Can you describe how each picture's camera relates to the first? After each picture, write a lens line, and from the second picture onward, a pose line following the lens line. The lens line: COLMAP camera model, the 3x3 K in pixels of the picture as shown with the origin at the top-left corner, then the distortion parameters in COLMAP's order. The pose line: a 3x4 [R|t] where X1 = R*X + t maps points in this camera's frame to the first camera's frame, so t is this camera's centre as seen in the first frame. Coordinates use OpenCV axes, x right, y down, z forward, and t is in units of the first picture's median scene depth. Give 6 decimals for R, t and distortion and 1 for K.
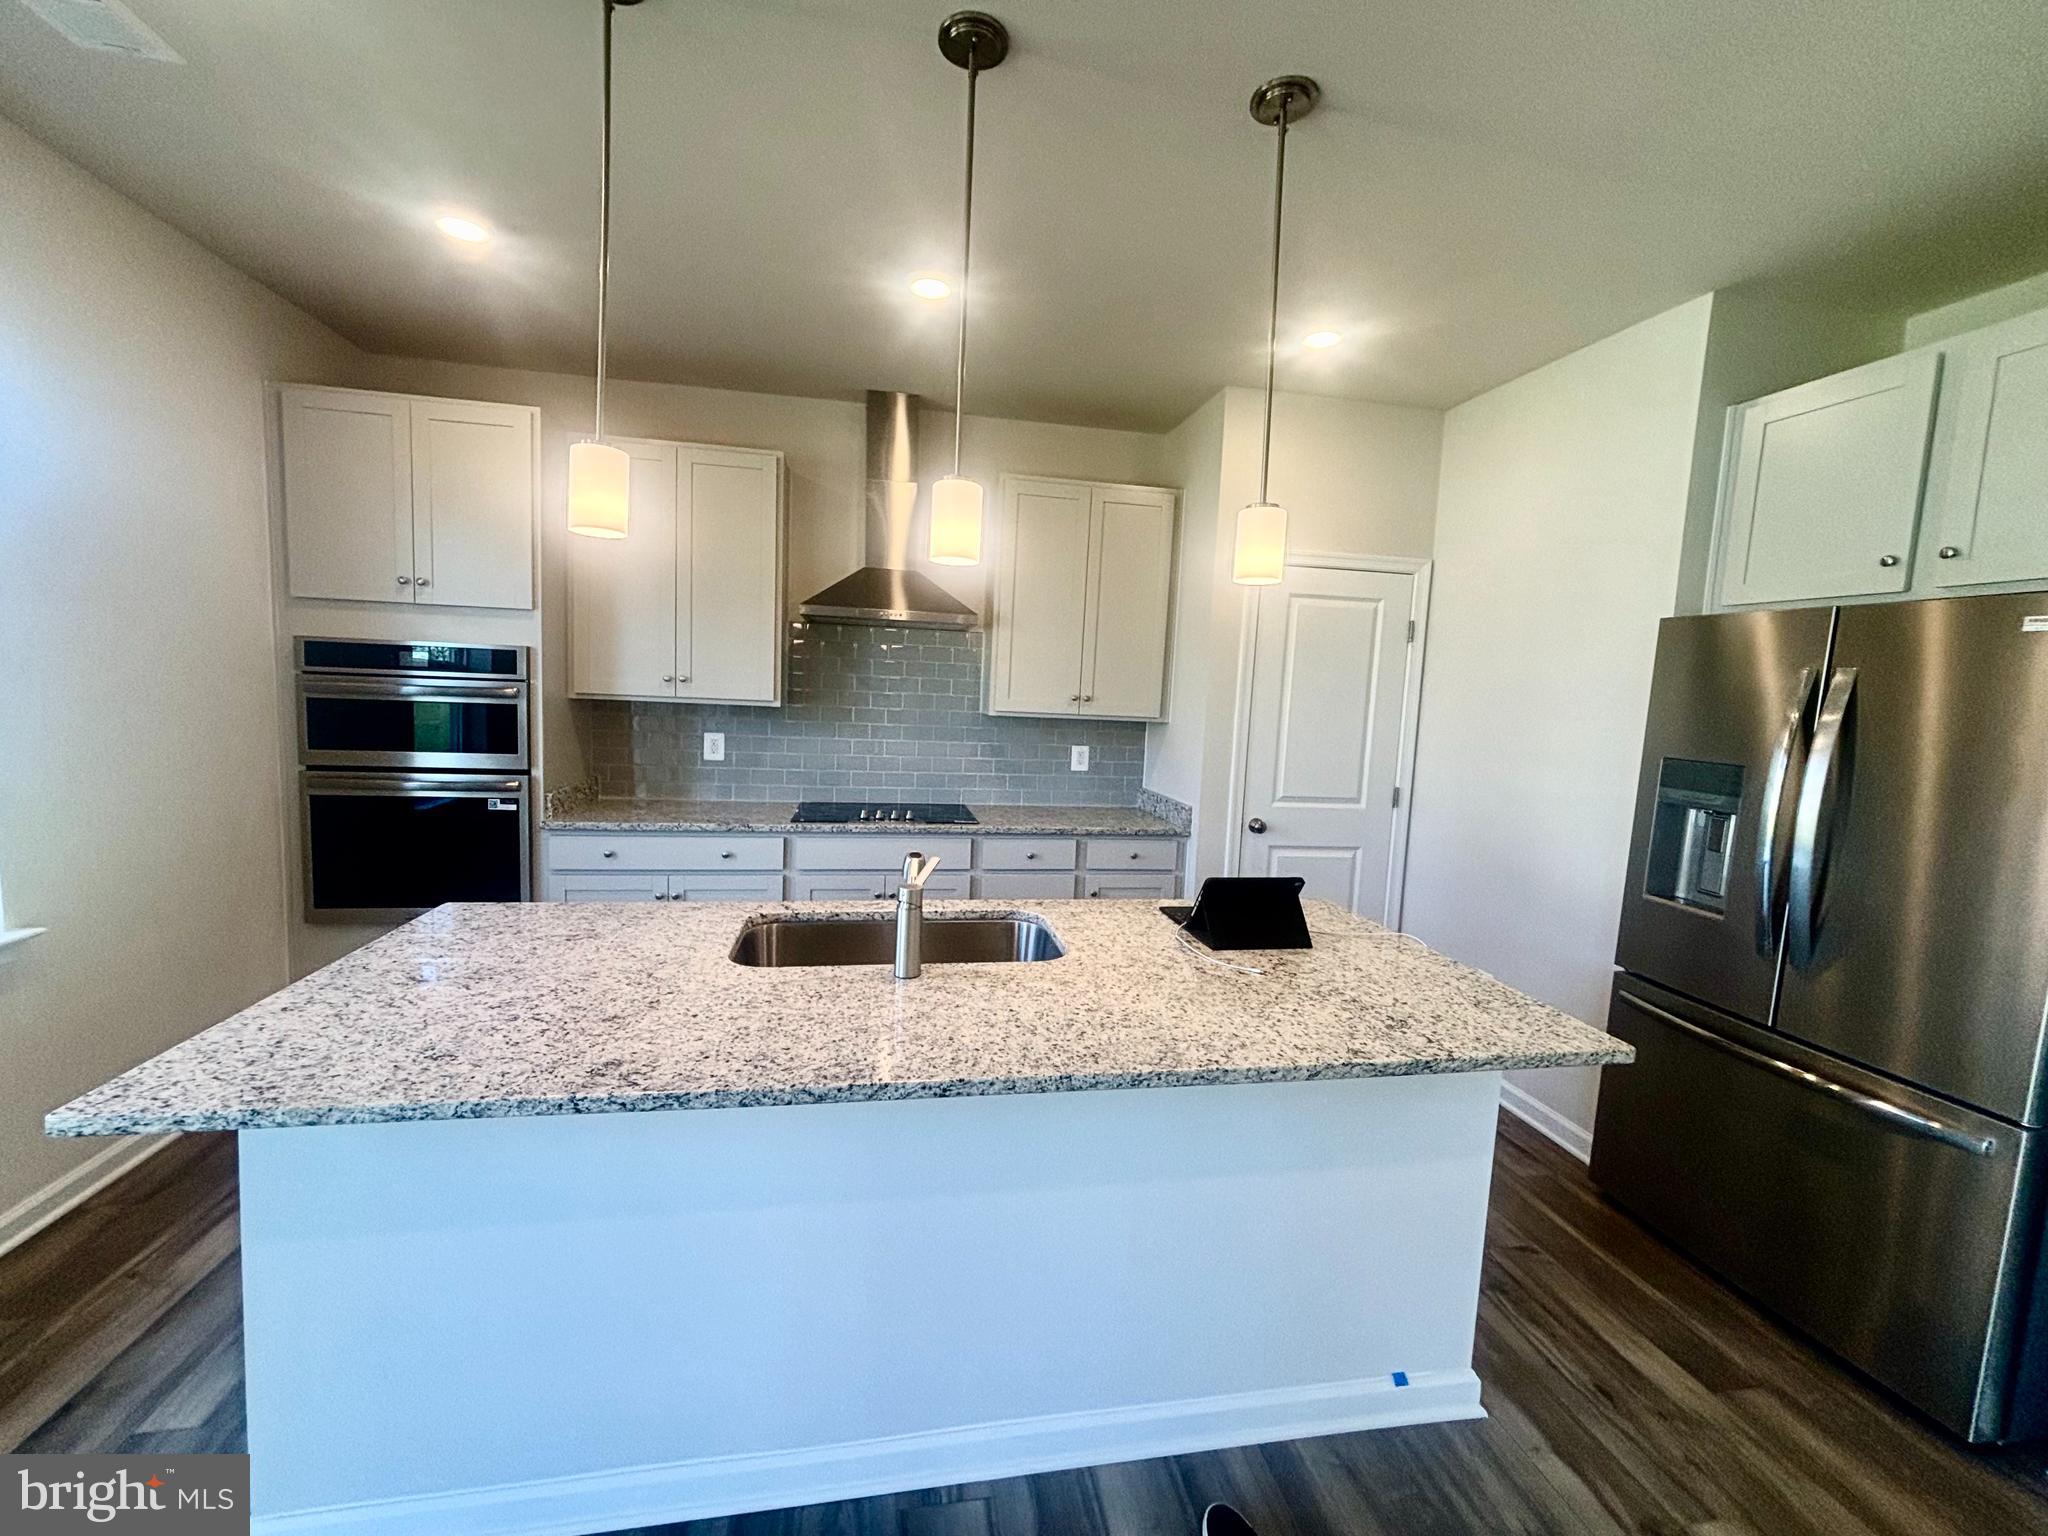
lens RADIAL K [[823.3, 0, 1024.0], [0, 823.3, 768.0], [0, 0, 1]] dist [-0.003728, -0.000288]
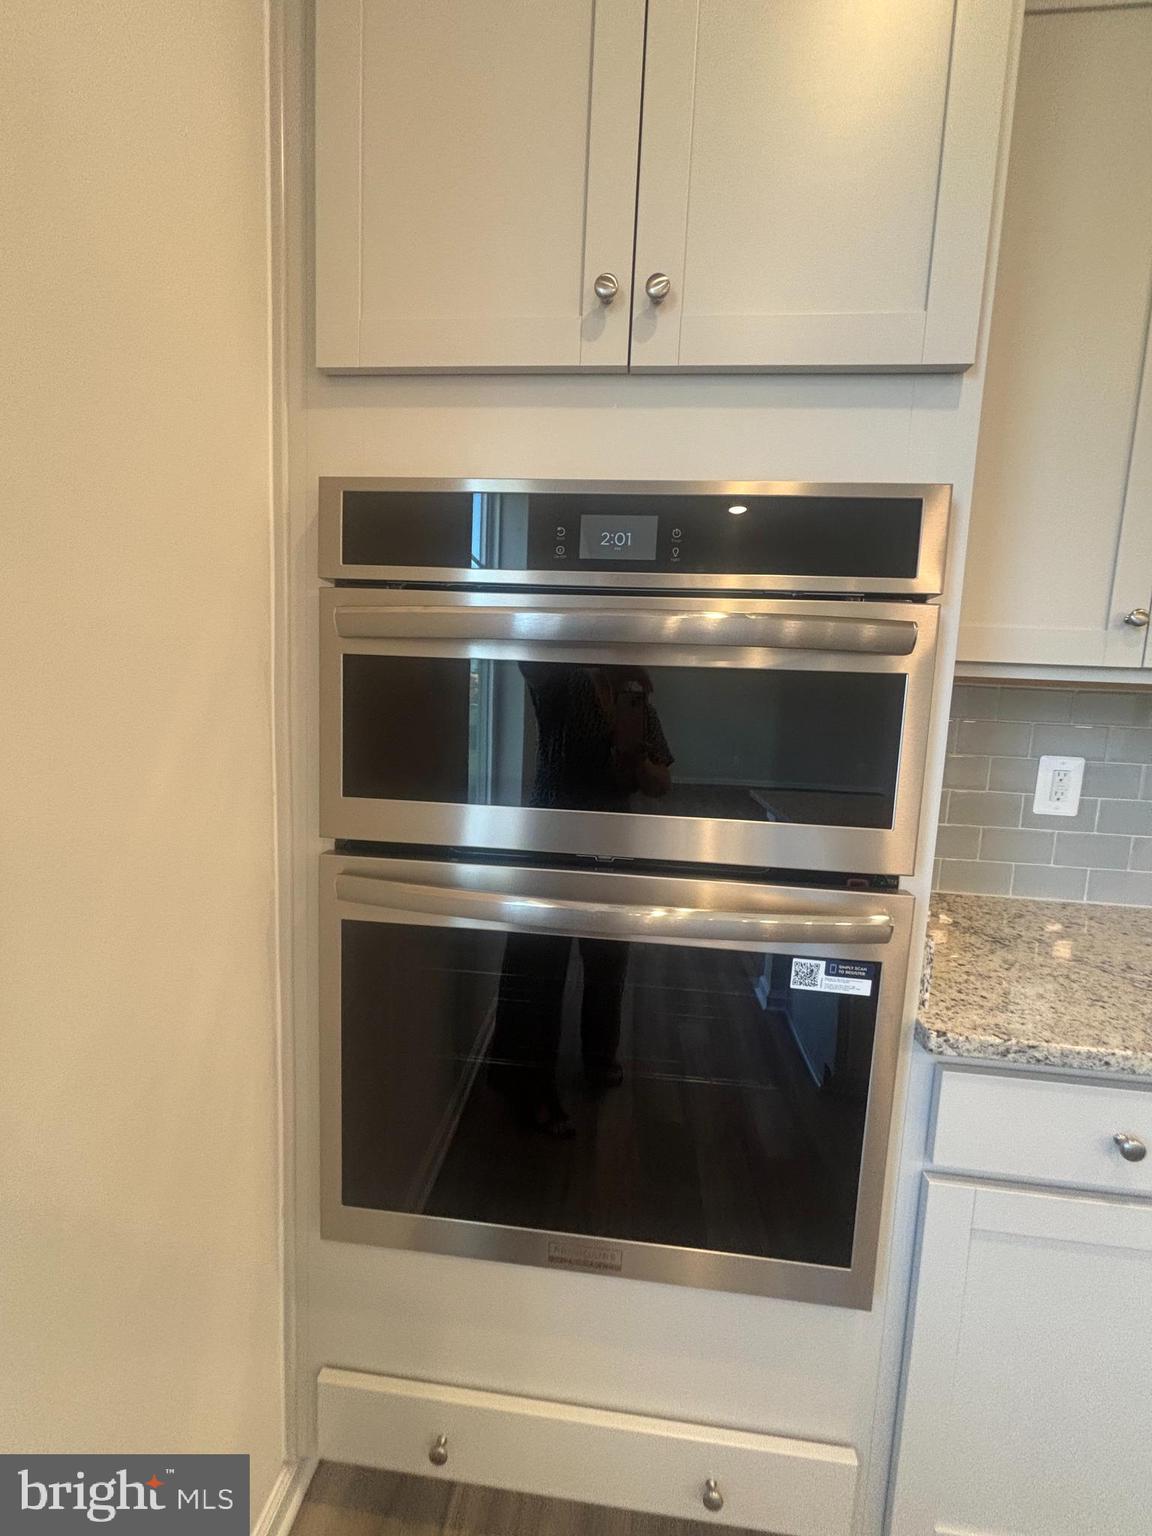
lens RADIAL K [[617.4, 0, 576.0], [0, 617.4, 768.0], [0, 0, 1]] dist [-0.003728, -0.000288]
pose [[0.960436, 0.026058, -0.277280, -0.658268], [-0.025242, 0.999660, 0.006515, -0.038661], [0.277356, 0.000742, 0.960767, 0.722170]]
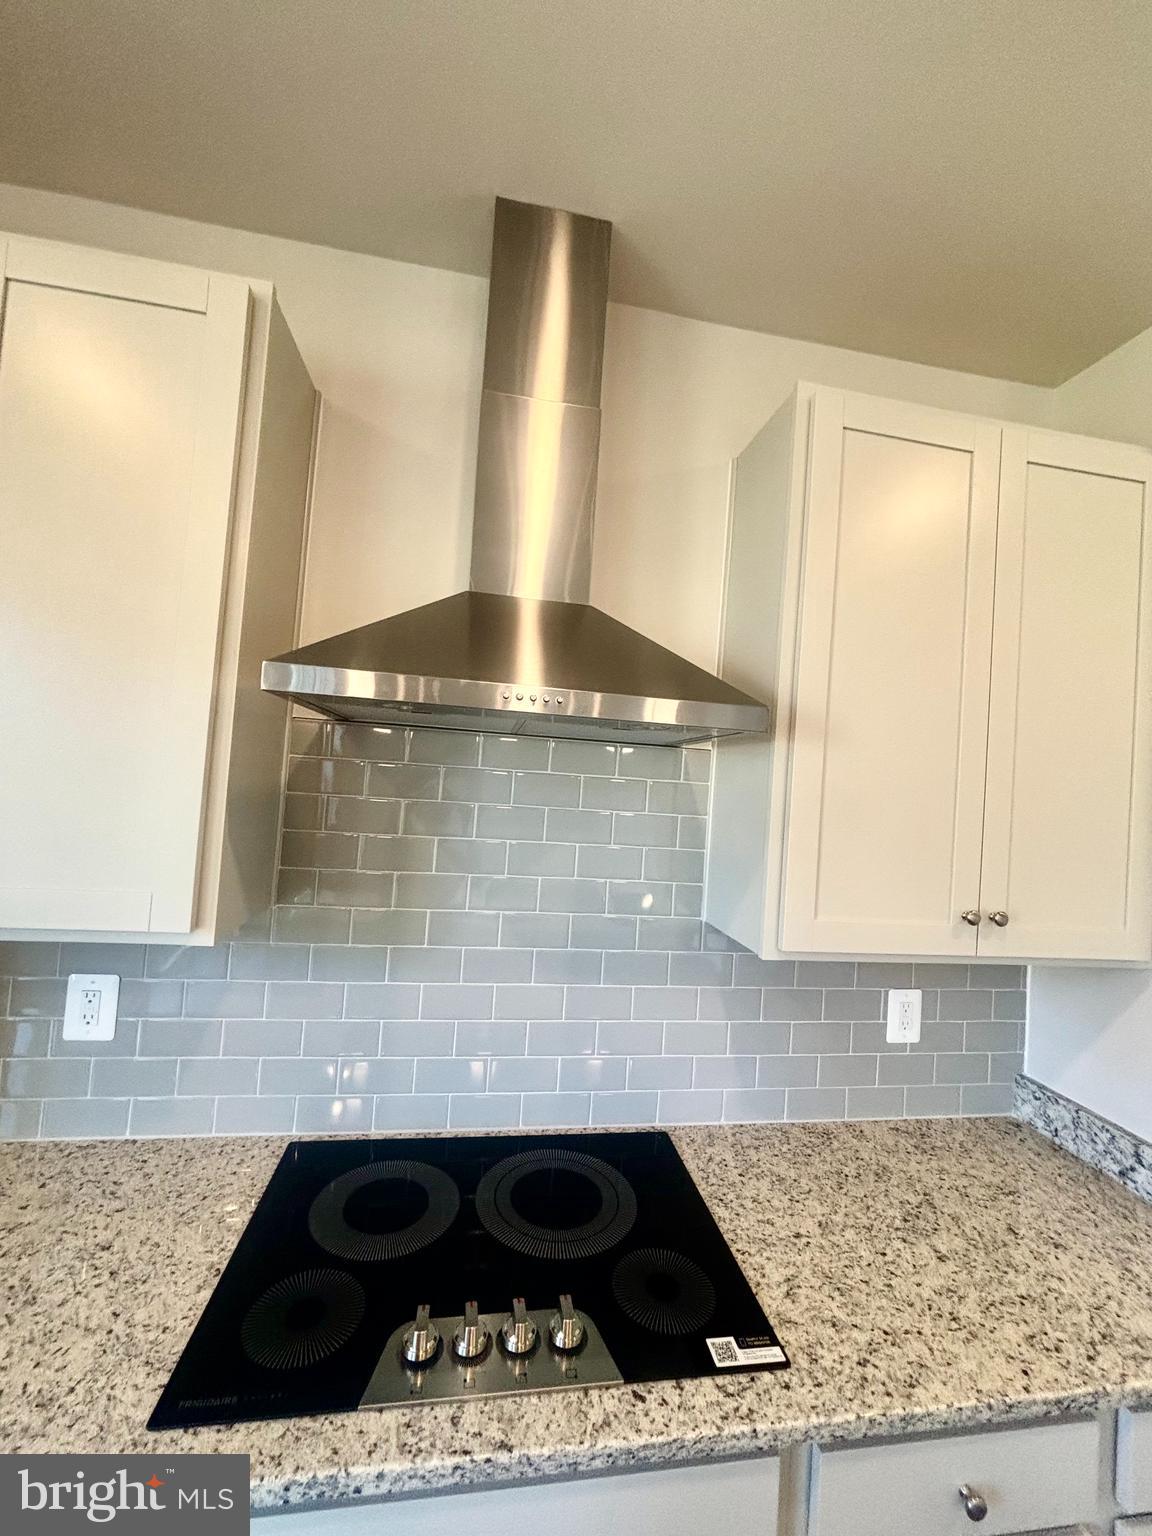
lens RADIAL K [[617.4, 0, 576.0], [0, 617.4, 768.0], [0, 0, 1]] dist [-0.003728, -0.000288]
pose [[0.999448, 0.021003, -0.025748, -0.151330], [-0.023969, 0.992375, -0.120902, -0.140203], [0.023012, 0.121452, 0.992330, 0.827874]]
